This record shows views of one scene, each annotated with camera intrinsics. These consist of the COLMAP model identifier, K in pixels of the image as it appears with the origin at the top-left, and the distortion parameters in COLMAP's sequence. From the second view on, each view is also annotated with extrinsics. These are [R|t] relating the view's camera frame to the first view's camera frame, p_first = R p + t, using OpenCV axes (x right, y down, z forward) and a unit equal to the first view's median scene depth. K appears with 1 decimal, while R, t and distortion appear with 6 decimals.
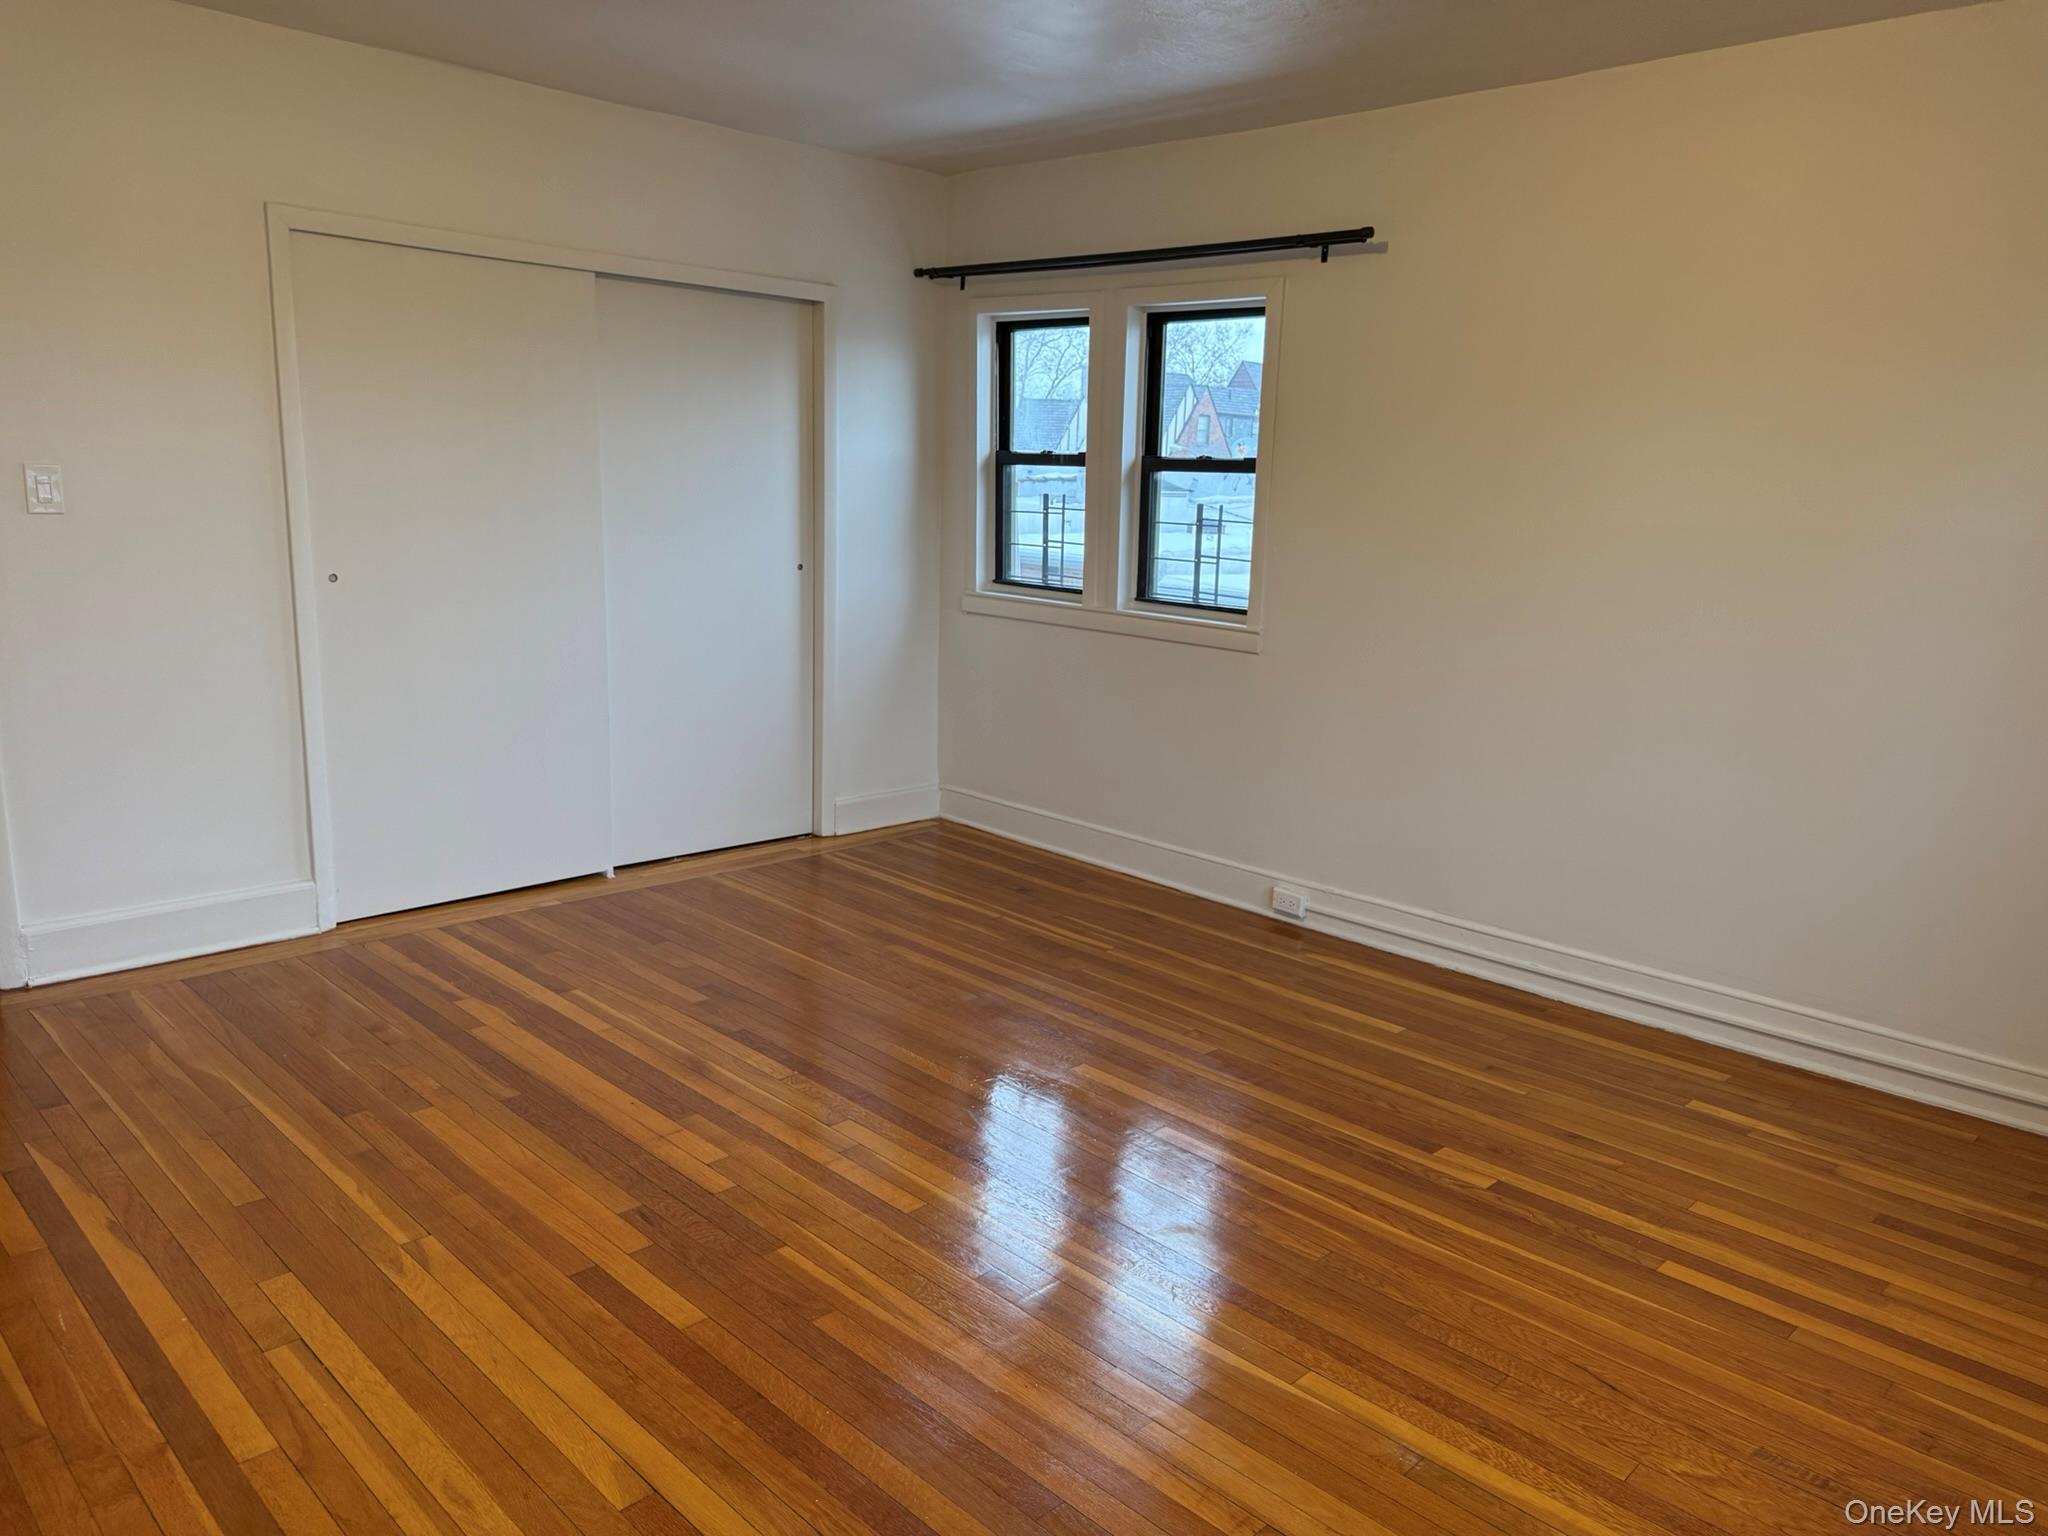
lens RADIAL K [[1388.2, 0, 1024.0], [0, 1388.2, 768.0], [0, 0, 1]] dist [0.006140, -0.001895]
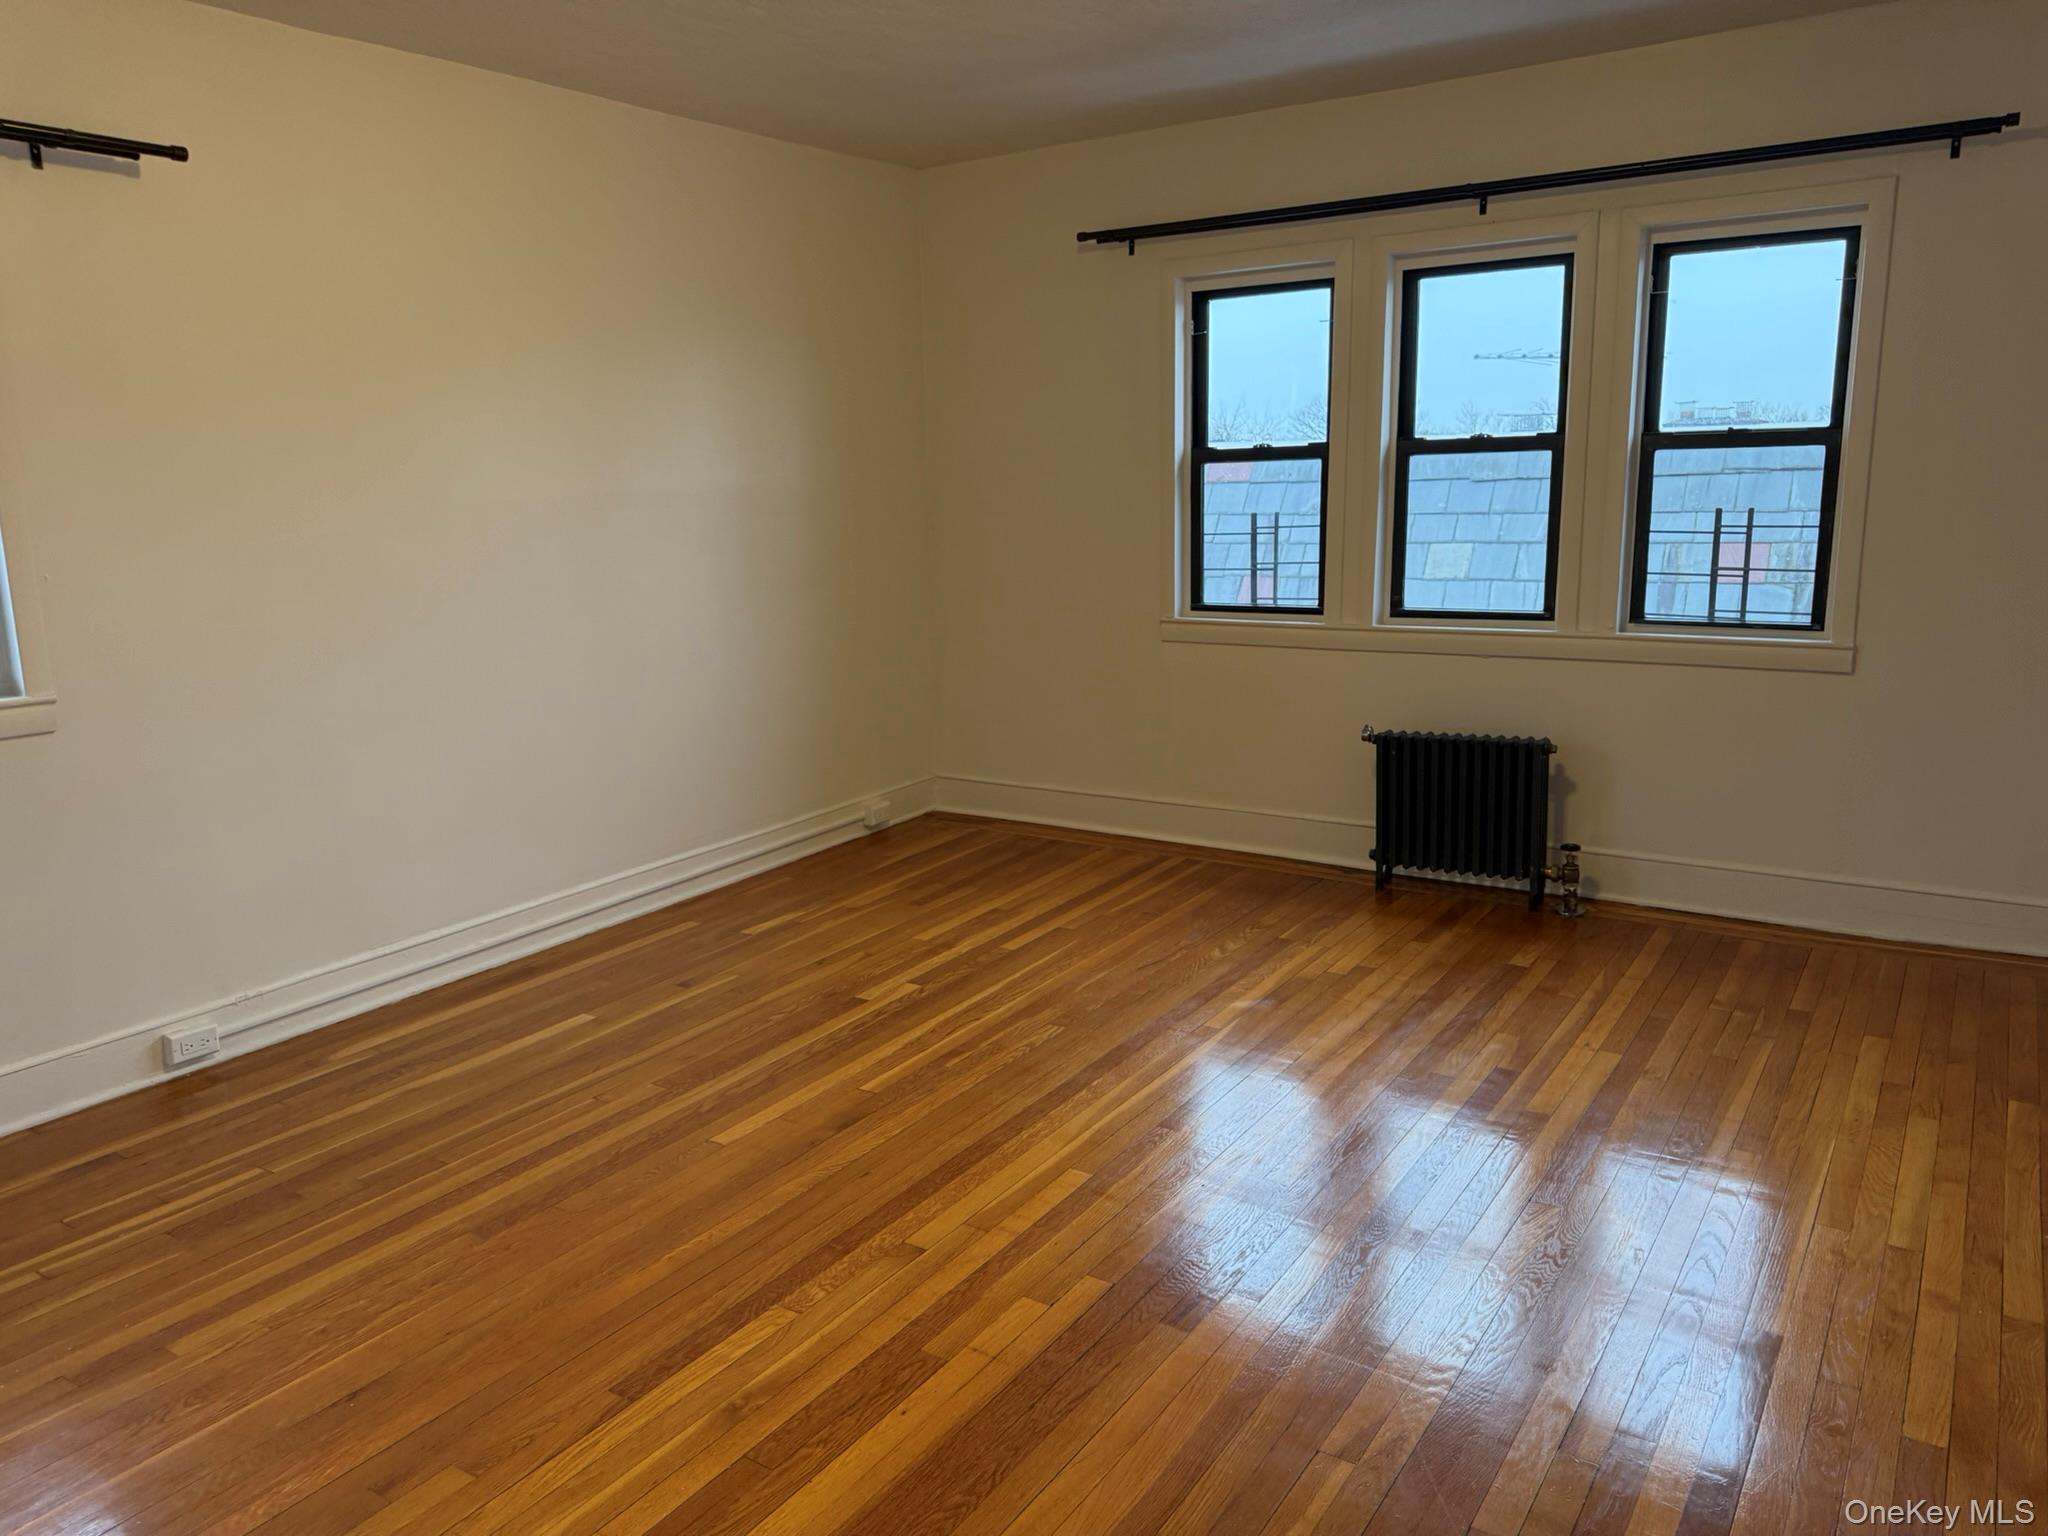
lens RADIAL K [[1499.5, 0, 964.4], [0, 1499.5, 764.5], [0, 0, 1]] dist [0.245280, -0.379595]
pose [[-0.177714, -0.221976, 0.958720, -0.910963], [0.215761, 0.941734, 0.258038, -0.238185], [-0.960138, 0.252712, -0.119465, 0.951228]]
